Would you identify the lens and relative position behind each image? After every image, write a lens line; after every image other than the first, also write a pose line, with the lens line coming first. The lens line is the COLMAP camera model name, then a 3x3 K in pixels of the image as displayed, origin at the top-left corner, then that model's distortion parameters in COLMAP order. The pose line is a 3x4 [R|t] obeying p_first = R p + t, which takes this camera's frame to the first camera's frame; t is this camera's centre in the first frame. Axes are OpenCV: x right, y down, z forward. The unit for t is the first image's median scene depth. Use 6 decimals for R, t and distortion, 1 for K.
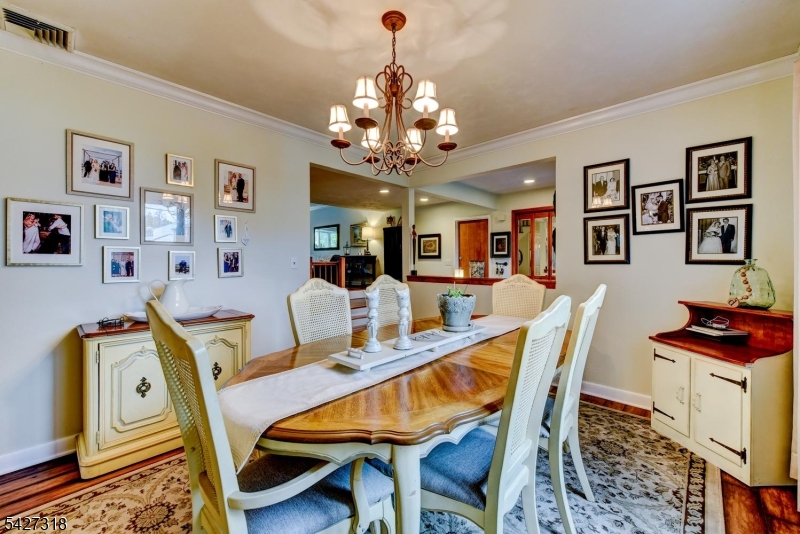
lens RADIAL K [[318.0, 0, 397.2], [0, 318.0, 262.9], [0, 0, 1]] dist [0.000358, 0.000778]
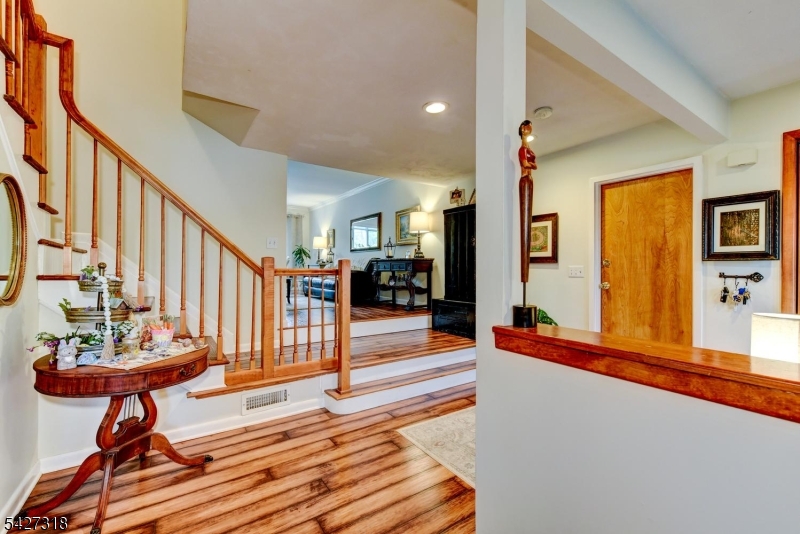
lens RADIAL K [[335.6, 0, 392.1], [0, 335.6, 266.9], [0, 0, 1]] dist [0.000296, -0.000113]
pose [[0.972828, 0.006181, -0.231446, 0.007158], [-0.008170, 0.999937, -0.007636, -0.001940], [0.231384, 0.009320, 0.972818, 0.396754]]
